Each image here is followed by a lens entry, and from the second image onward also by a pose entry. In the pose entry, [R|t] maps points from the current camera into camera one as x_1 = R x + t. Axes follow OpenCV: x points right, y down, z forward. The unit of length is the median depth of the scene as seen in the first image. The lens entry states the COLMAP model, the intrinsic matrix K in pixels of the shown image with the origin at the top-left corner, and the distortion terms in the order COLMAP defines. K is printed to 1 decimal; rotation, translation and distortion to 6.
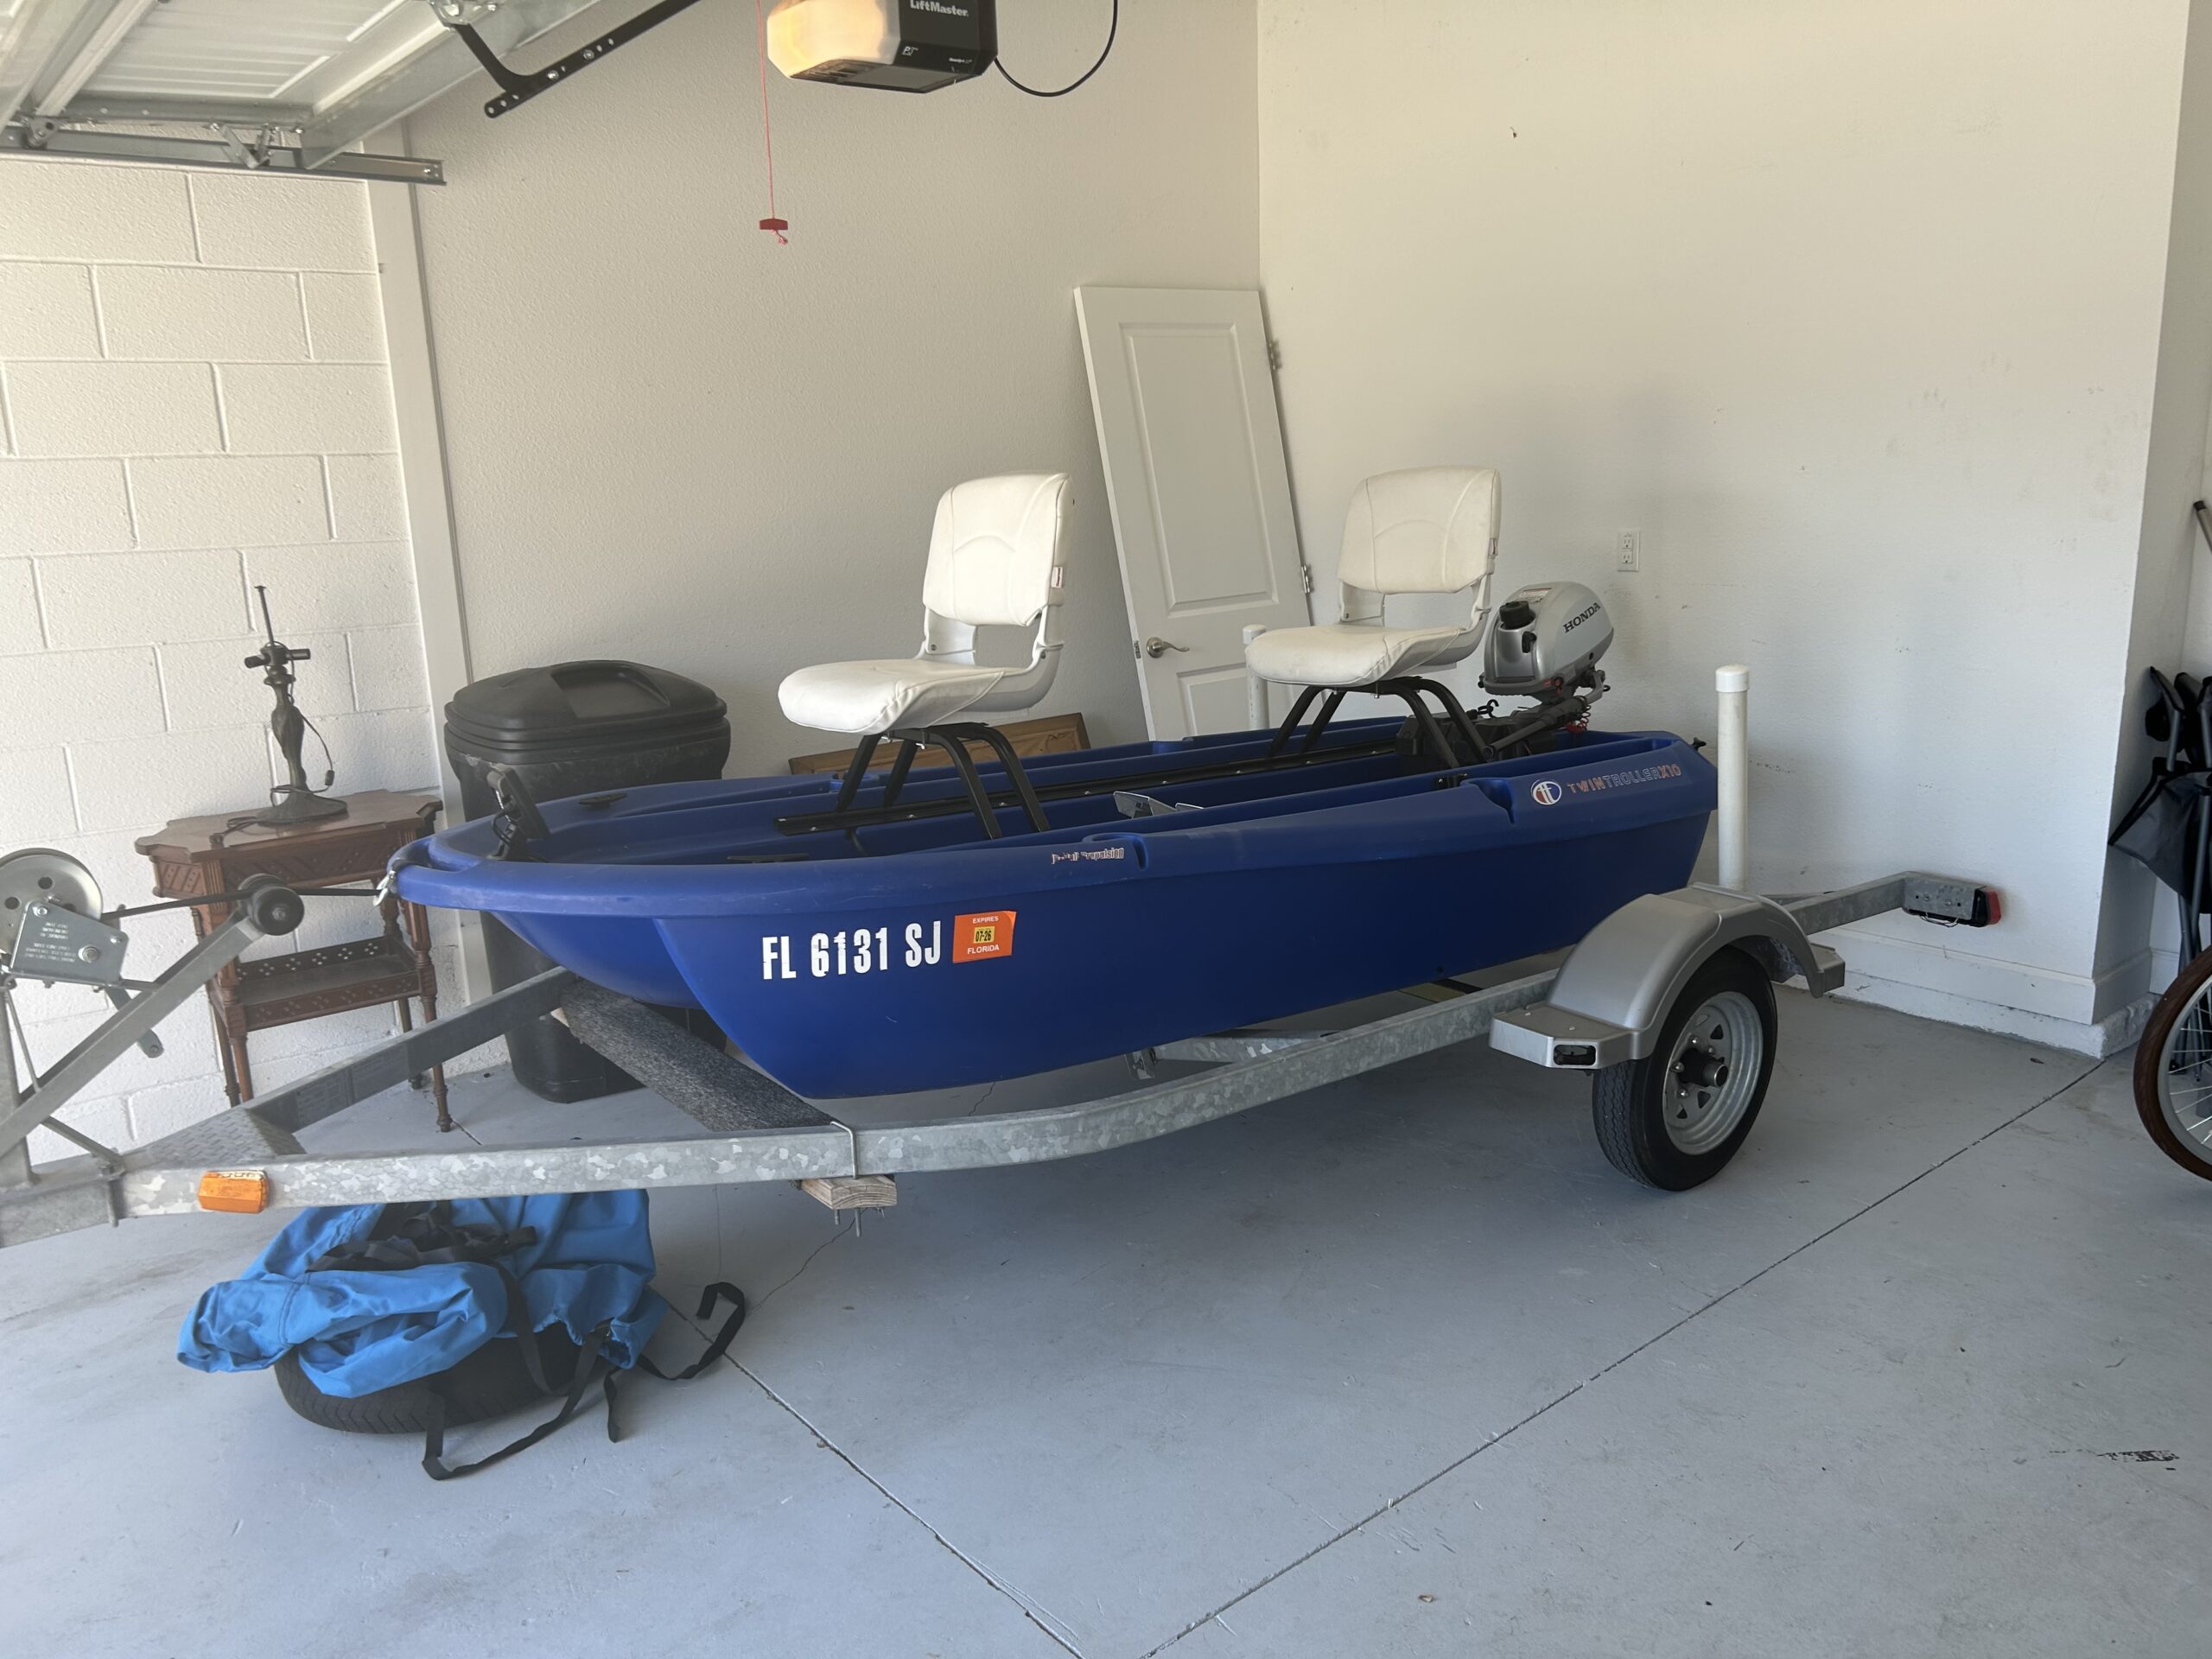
lens RADIAL K [[1702.2, 0, 1102.7], [0, 1702.2, 830.8], [0, 0, 1]] dist [0.005005, -0.003413]
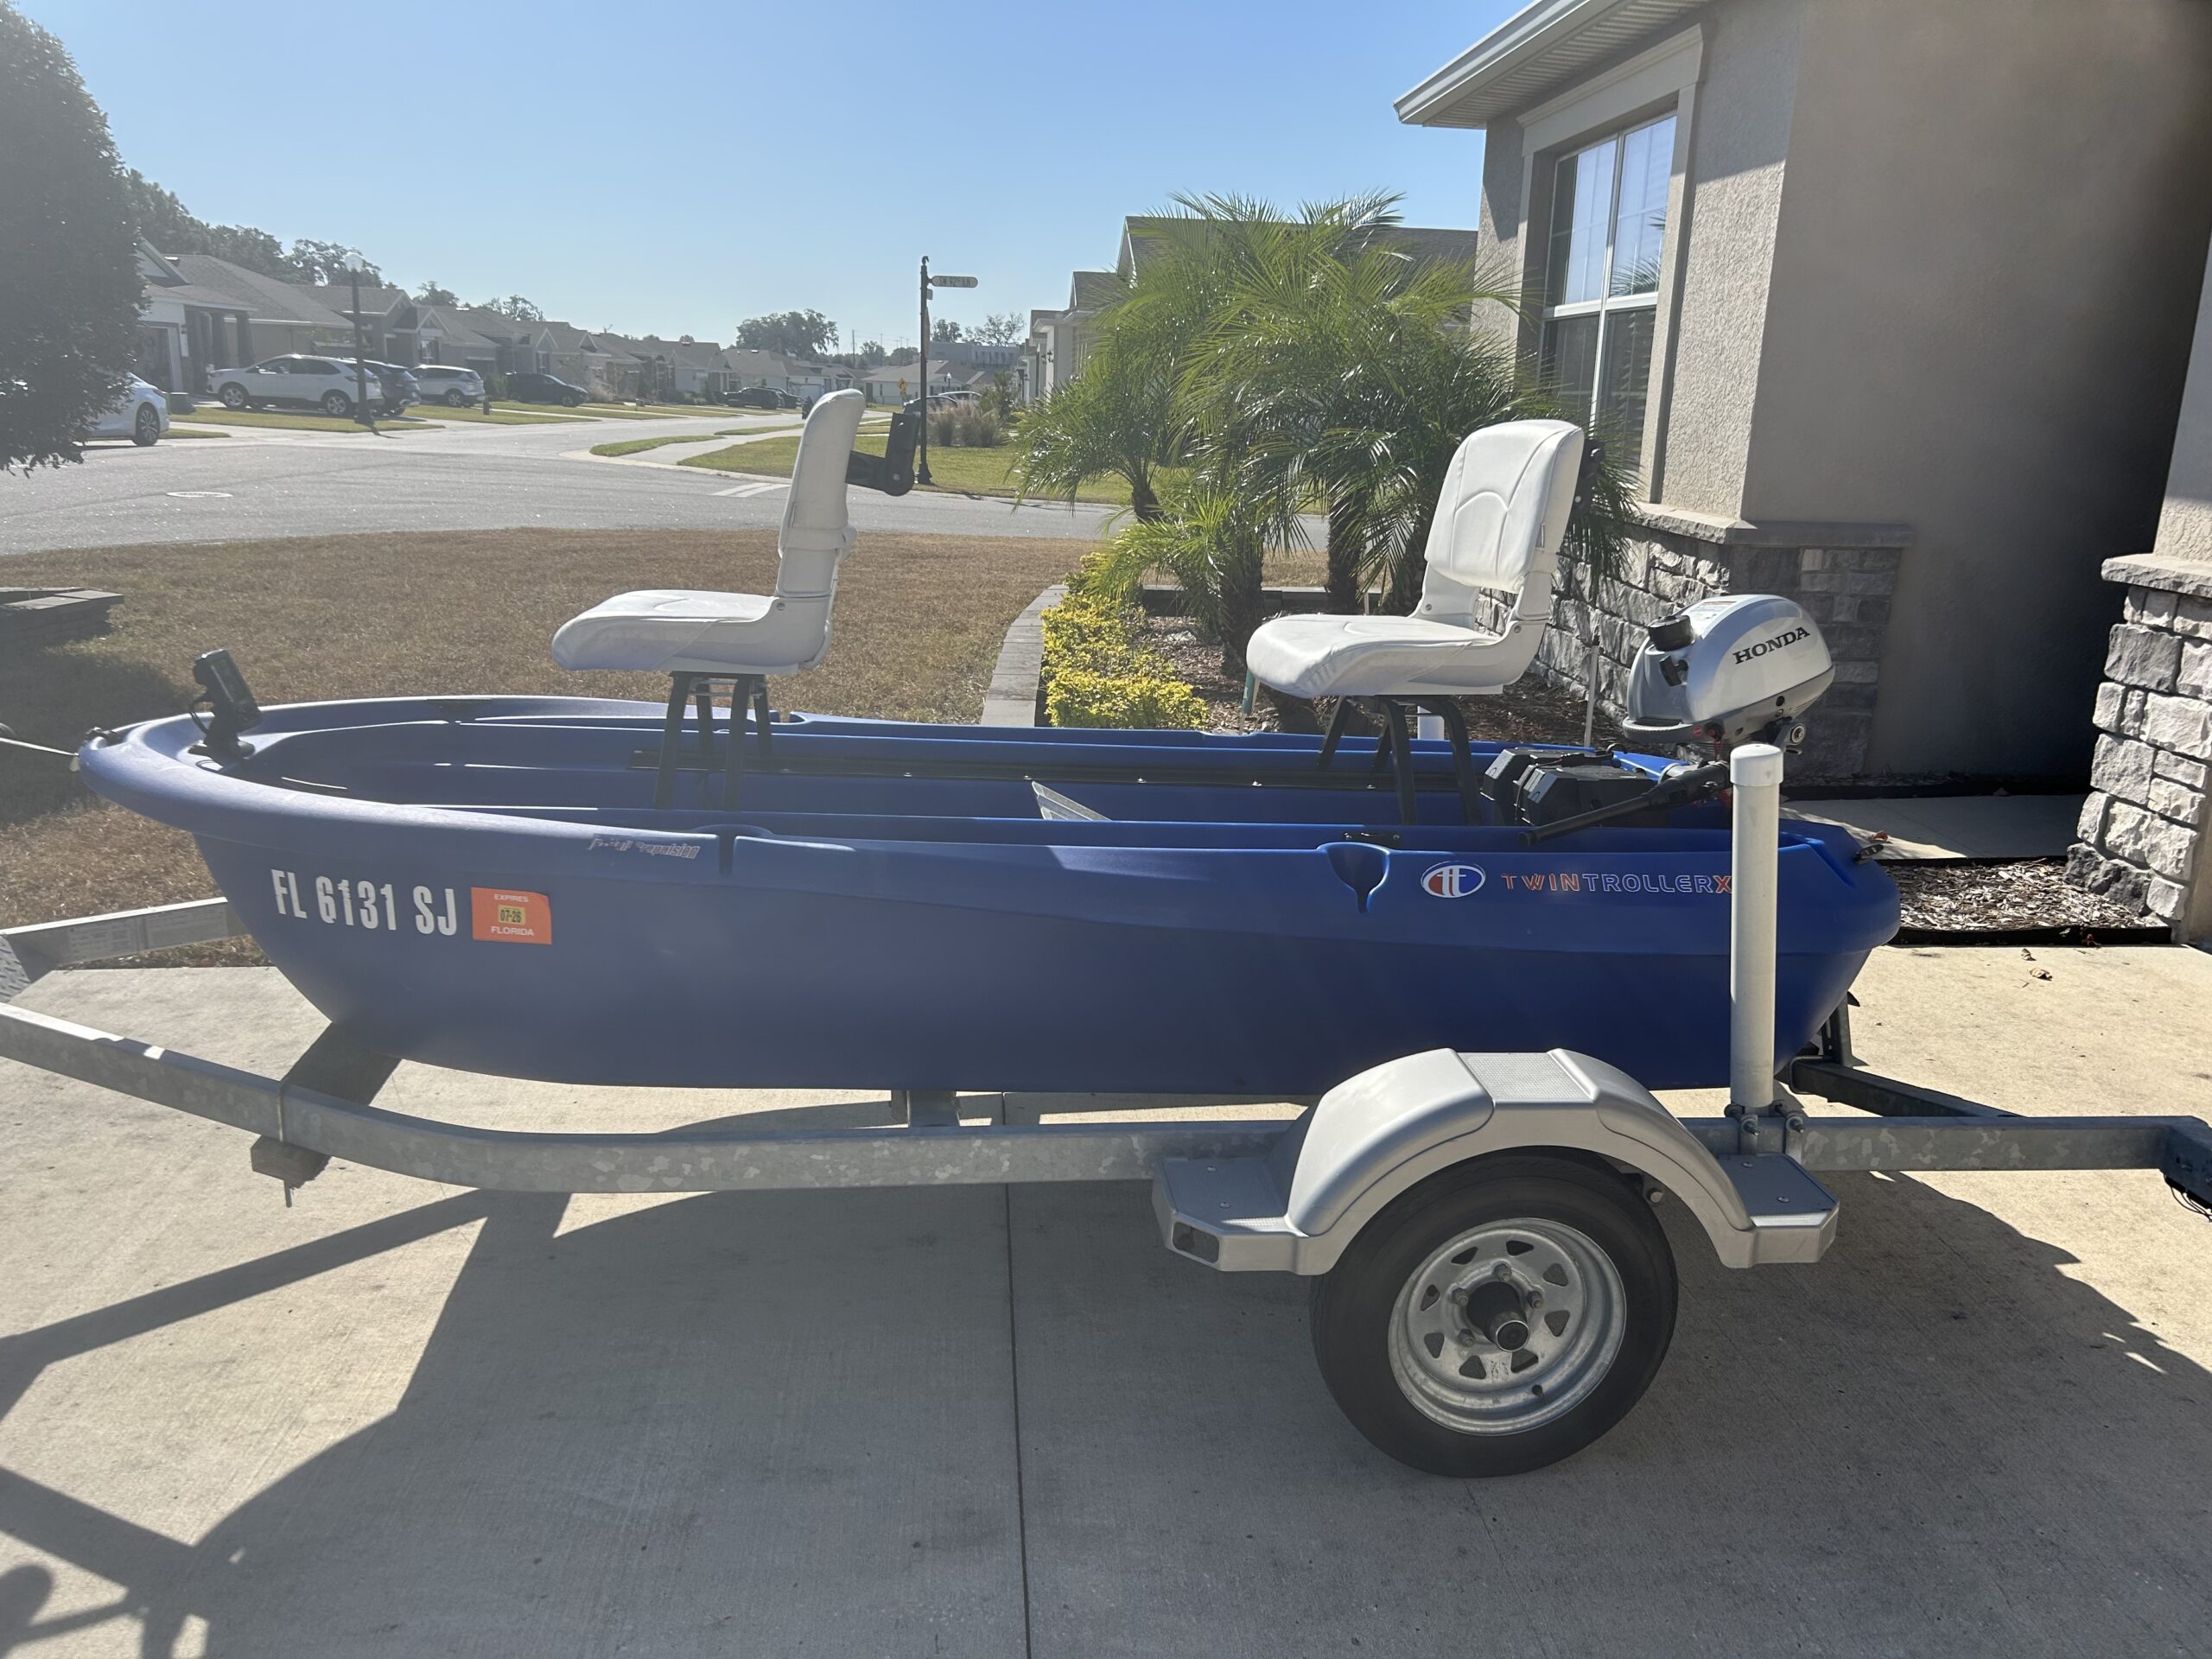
lens RADIAL K [[1702.2, 0, 1099.0], [0, 1702.2, 826.6], [0, 0, 1]] dist [0.005005, -0.003413]
pose [[0.872940, 0.173377, -0.455977, 0.595059], [-0.159101, 0.984788, 0.069858, -0.093751], [0.461153, 0.011565, 0.887245, 0.375957]]
